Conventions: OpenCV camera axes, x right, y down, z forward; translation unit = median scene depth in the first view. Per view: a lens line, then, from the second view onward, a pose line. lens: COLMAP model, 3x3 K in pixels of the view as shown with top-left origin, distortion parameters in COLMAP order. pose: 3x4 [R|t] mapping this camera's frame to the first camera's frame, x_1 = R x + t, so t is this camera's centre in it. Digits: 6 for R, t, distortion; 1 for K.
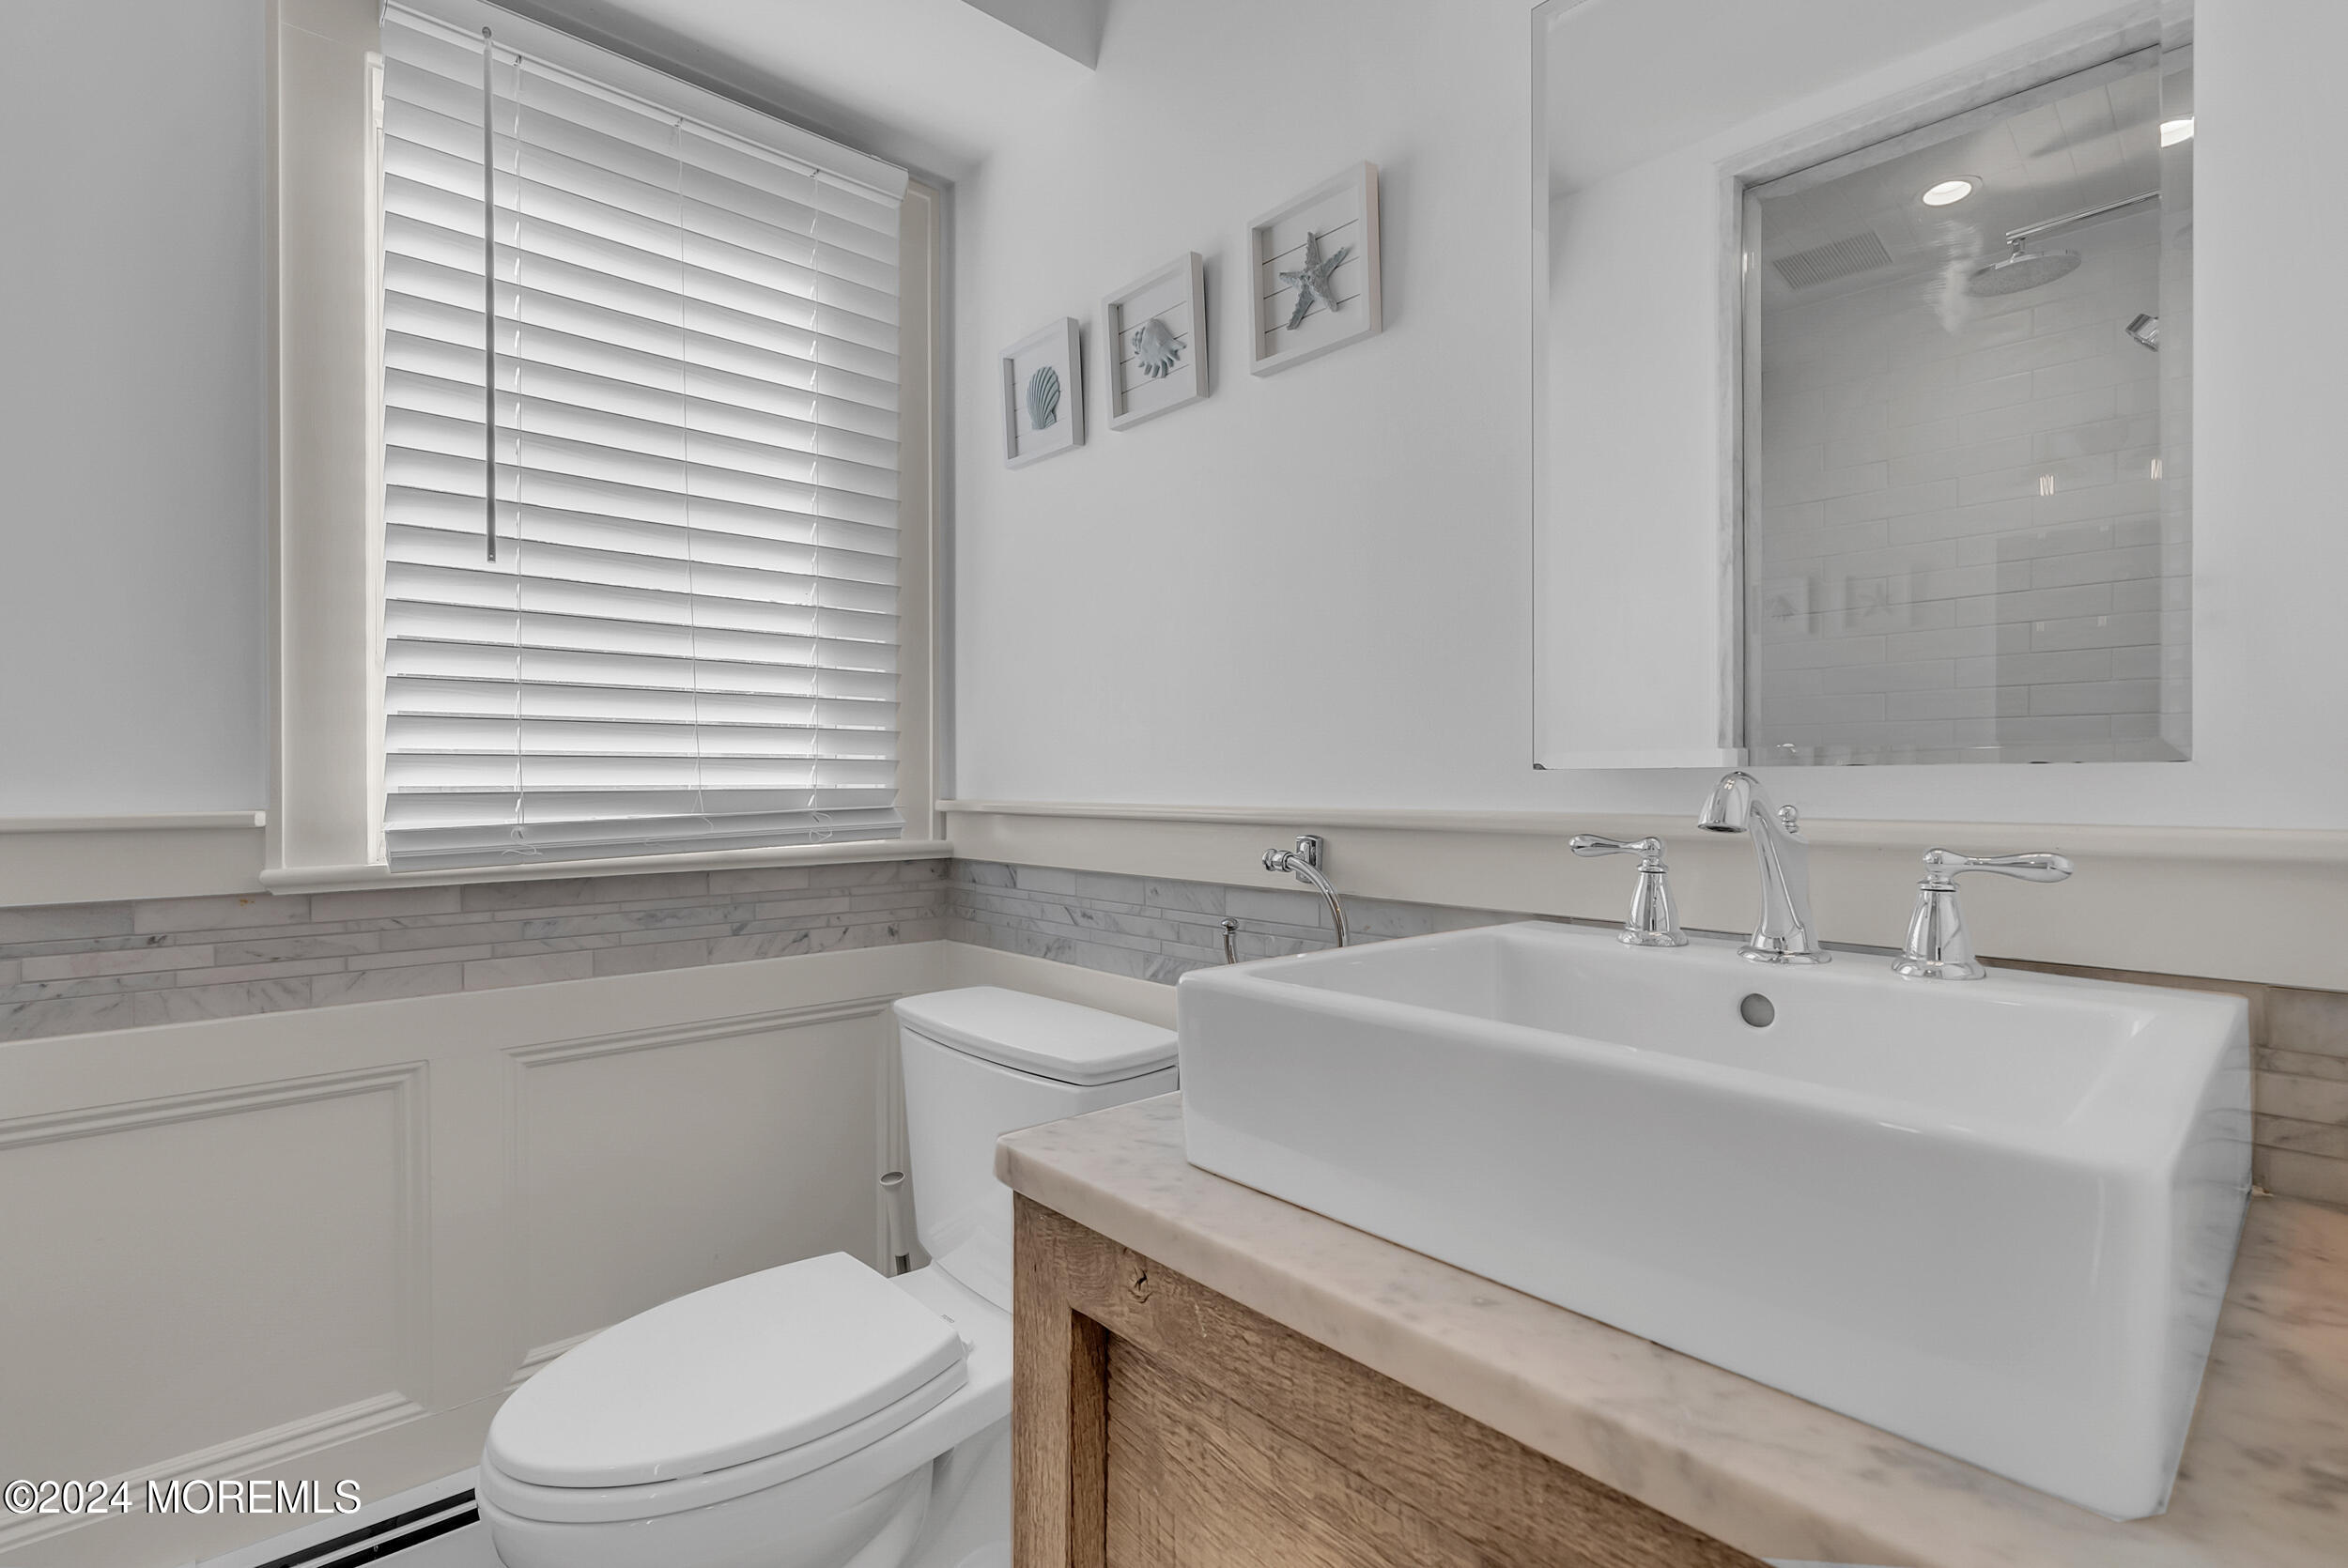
lens RADIAL K [[1105.0, 0, 1174.5], [0, 1105.0, 789.9], [0, 0, 1]] dist [-0.000723, -0.000572]
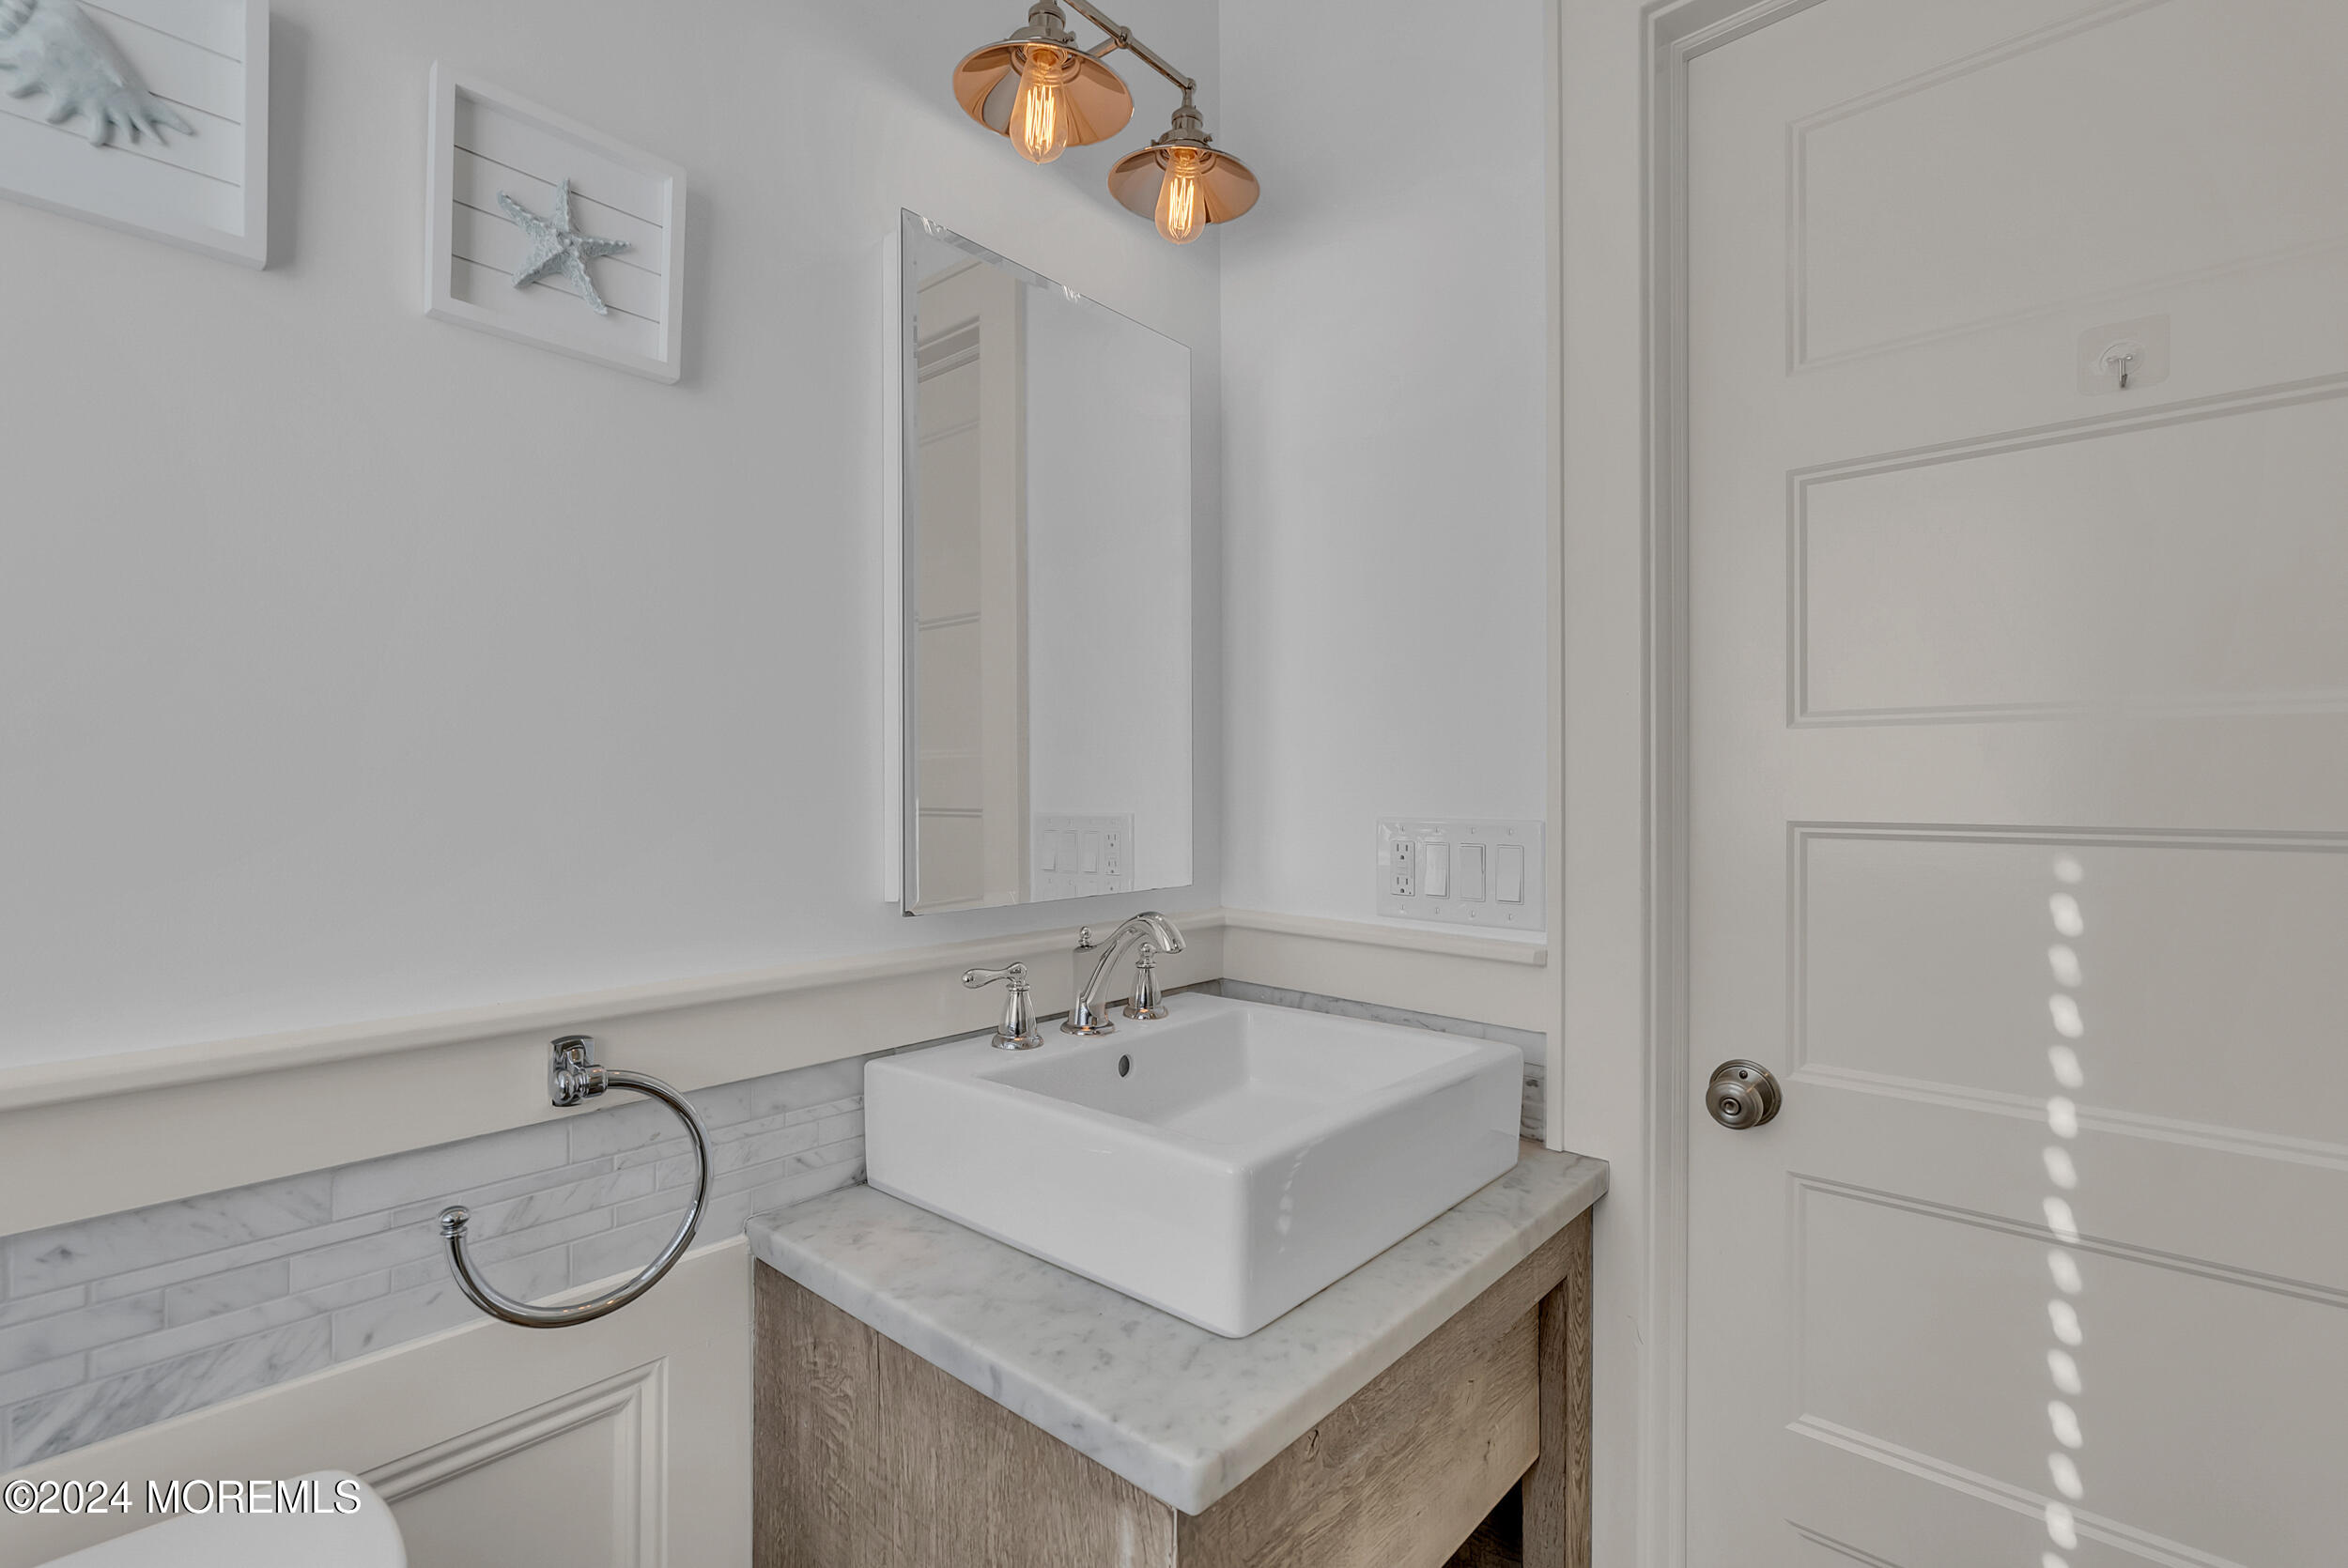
lens RADIAL K [[1054.7, 0, 1175.1], [0, 1054.7, 792.3], [0, 0, 1]] dist [-0.002309, -0.000397]
pose [[-0.112814, -0.004677, 0.993605, -0.609284], [0.003354, 0.999981, 0.005087, -0.121183], [-0.993611, 0.003906, -0.112796, 0.721653]]
